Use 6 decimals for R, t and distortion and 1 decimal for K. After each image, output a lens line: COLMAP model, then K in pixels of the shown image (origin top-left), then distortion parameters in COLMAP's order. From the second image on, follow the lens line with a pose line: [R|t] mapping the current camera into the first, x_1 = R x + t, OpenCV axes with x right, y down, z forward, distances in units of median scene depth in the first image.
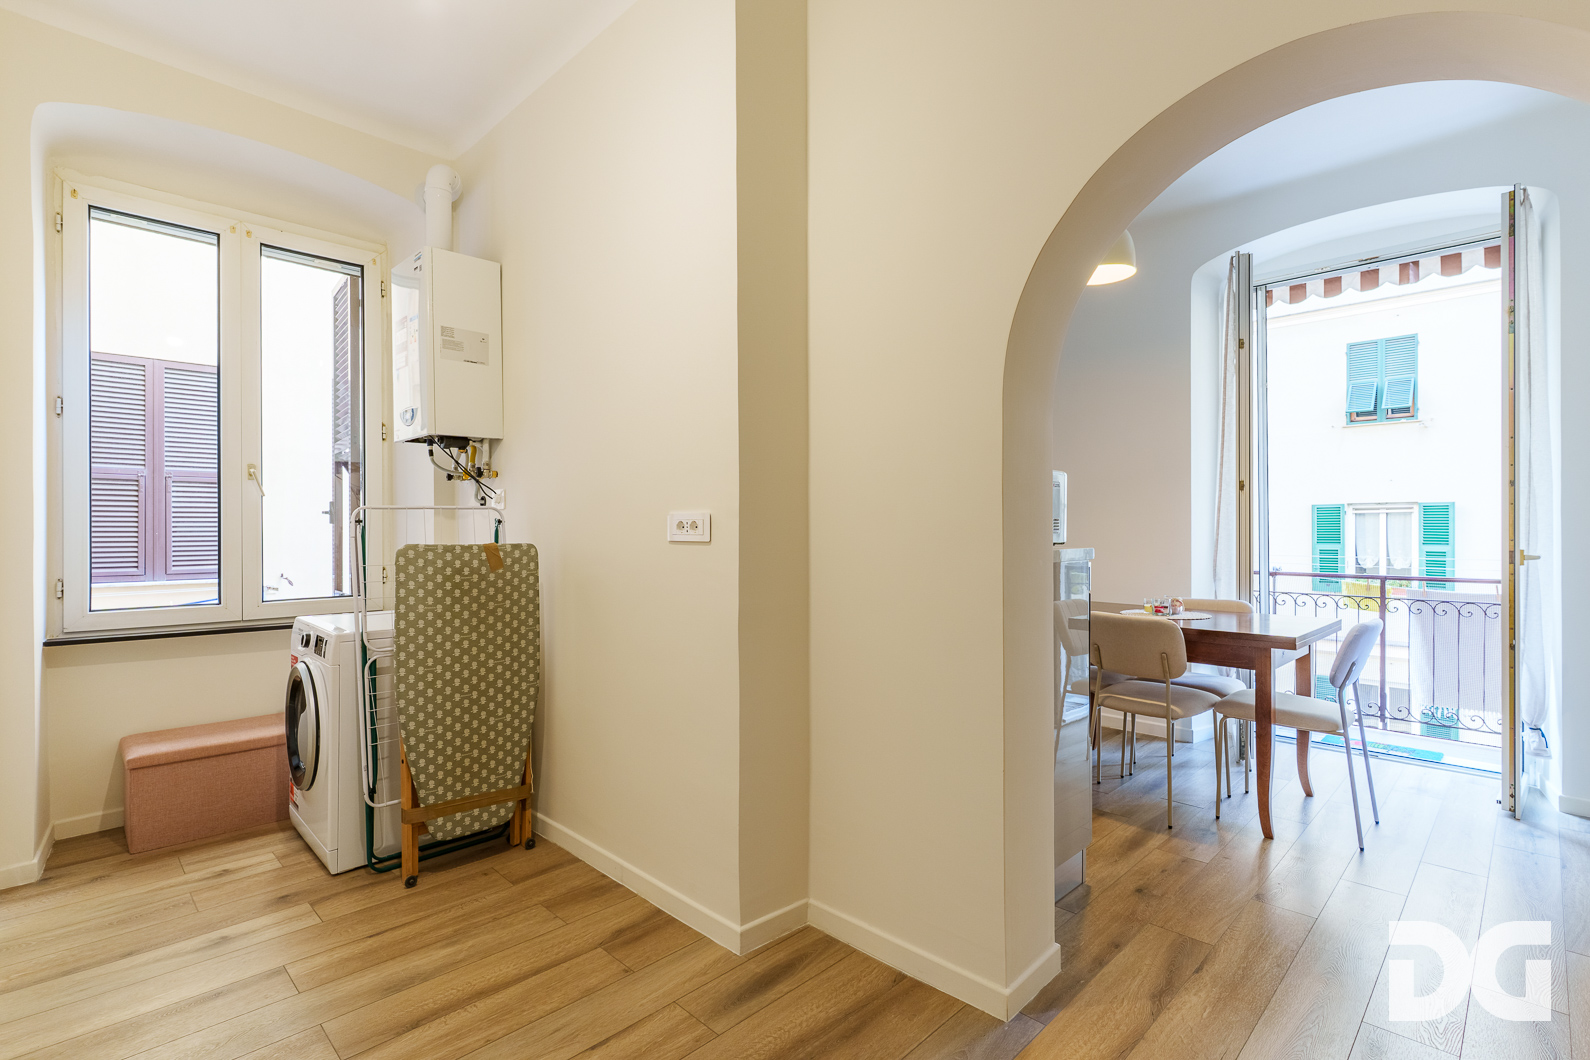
lens RADIAL K [[756.1, 0, 765.6], [0, 756.1, 525.4], [0, 0, 1]] dist [0.001706, -0.000505]
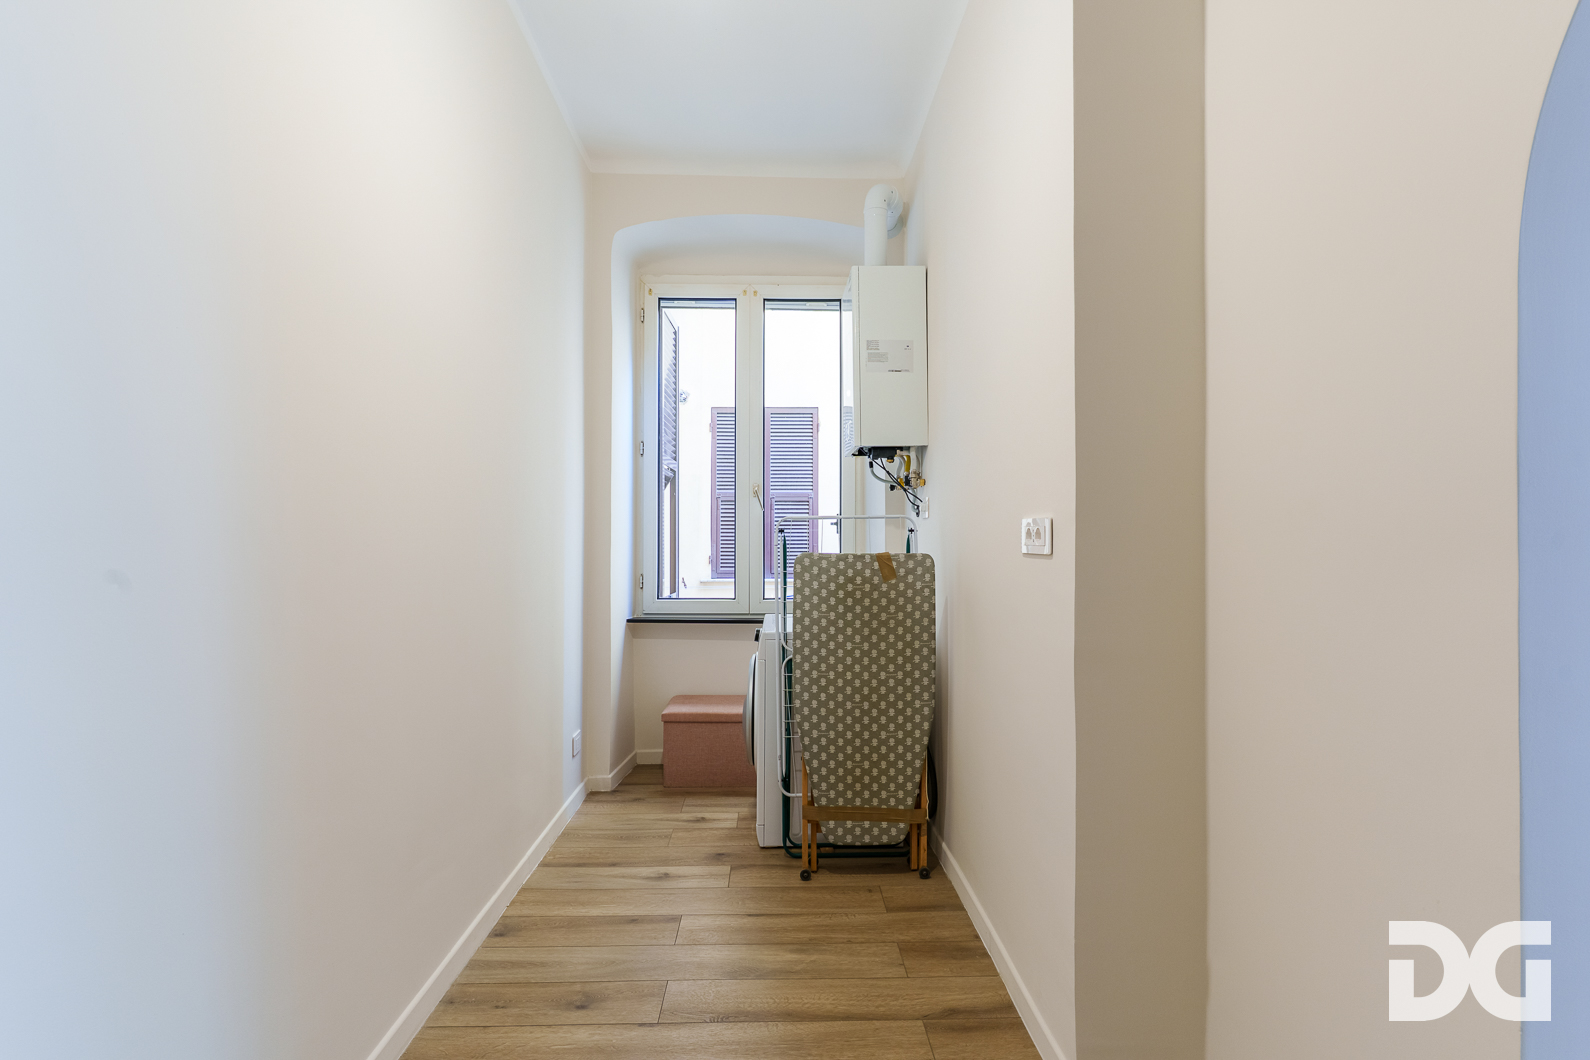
lens RADIAL K [[740.7, 0, 788.2], [0, 740.7, 532.6], [0, 0, 1]] dist [0.002755, 0.000980]
pose [[0.734982, -0.003948, -0.678075, 0.200376], [0.001446, 0.999990, -0.004255, 0.001514], [0.678085, 0.002147, 0.734981, 0.218222]]
